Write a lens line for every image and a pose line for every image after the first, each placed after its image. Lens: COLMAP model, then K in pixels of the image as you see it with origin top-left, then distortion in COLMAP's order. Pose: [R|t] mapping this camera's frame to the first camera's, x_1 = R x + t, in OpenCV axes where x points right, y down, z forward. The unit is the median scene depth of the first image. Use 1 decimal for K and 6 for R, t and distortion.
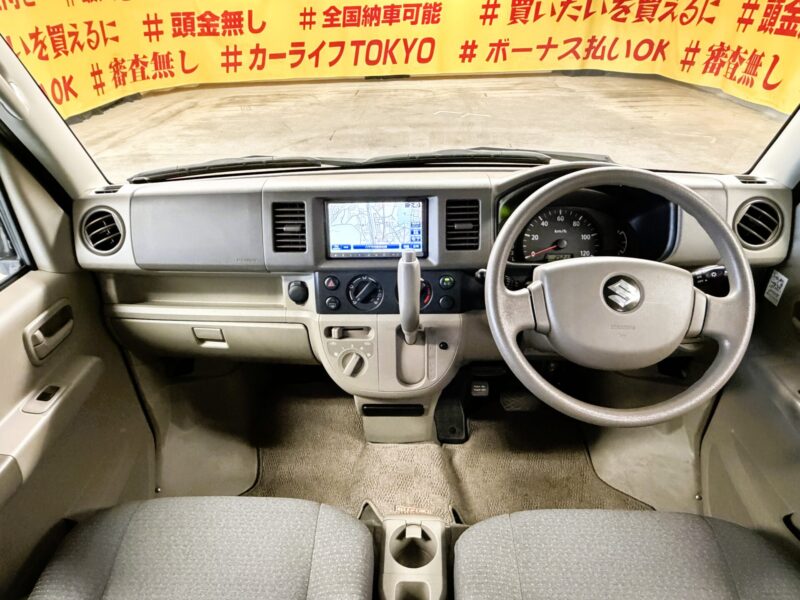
lens RADIAL K [[513.9, 0, 391.8], [0, 513.9, 301.6], [0, 0, 1]] dist [-0.006546, -0.002325]
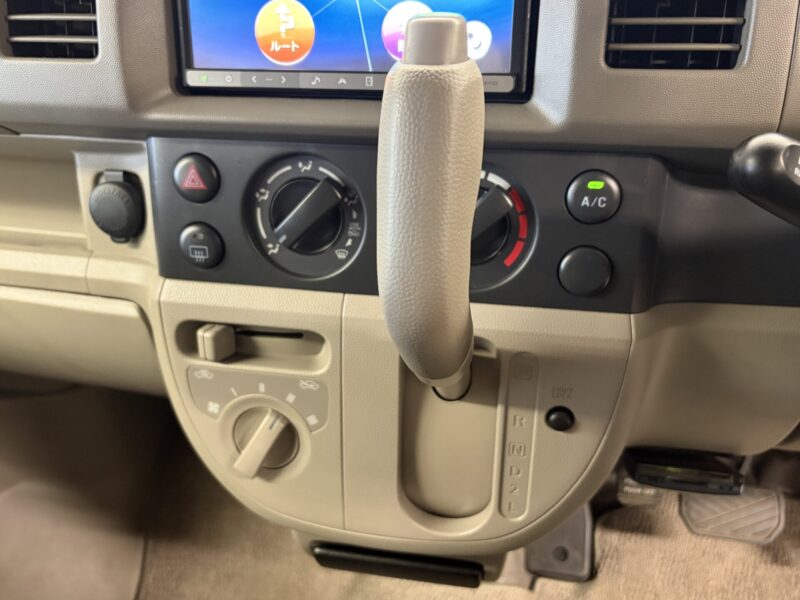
lens RADIAL K [[689.2, 0, 403.3], [0, 689.2, 299.5], [0, 0, 1]] dist [-0.004122, -0.016828]
pose [[0.989673, 0.079570, -0.119232, 0.053547], [-0.071053, 0.994719, 0.074067, -0.003851], [0.124495, -0.064830, 0.990100, 0.601545]]
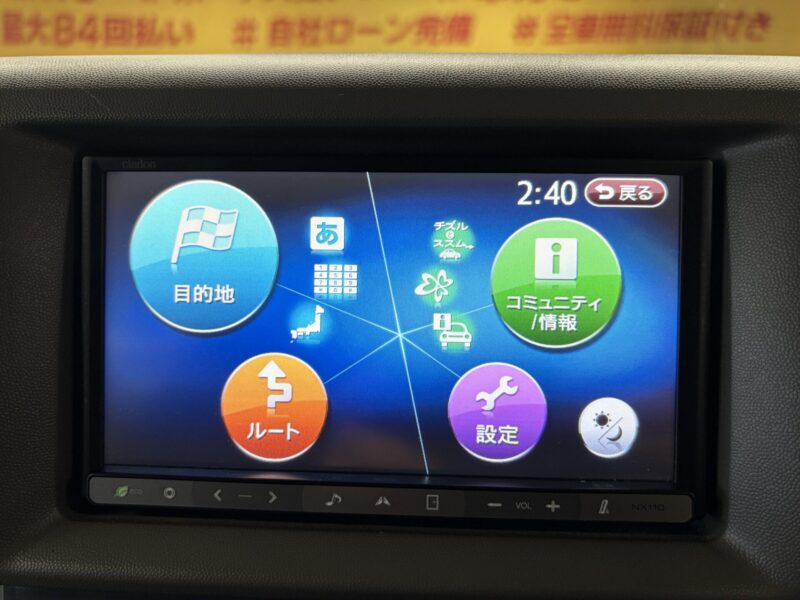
lens RADIAL K [[689.2, 0, 395.4], [0, 689.2, 297.4], [0, 0, 1]] dist [-0.004122, -0.016828]
pose [[0.999301, 0.036703, -0.007111, -0.025783], [-0.037373, 0.975731, -0.215759, -0.101522], [-0.000980, 0.215874, 0.976421, 0.750693]]
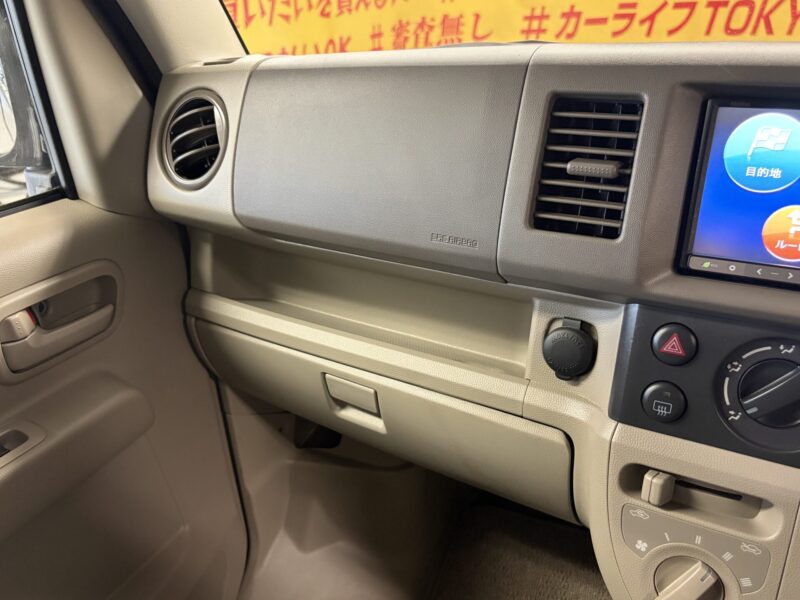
lens RADIAL K [[653.3, 0, 399.2], [0, 653.3, 303.9], [0, 0, 1]] dist [0.009037, -0.002181]
pose [[0.893025, 0.186806, -0.409402, -0.104928], [-0.211027, 0.977375, -0.014344, -0.016840], [0.397459, 0.099204, 0.912241, 0.517581]]
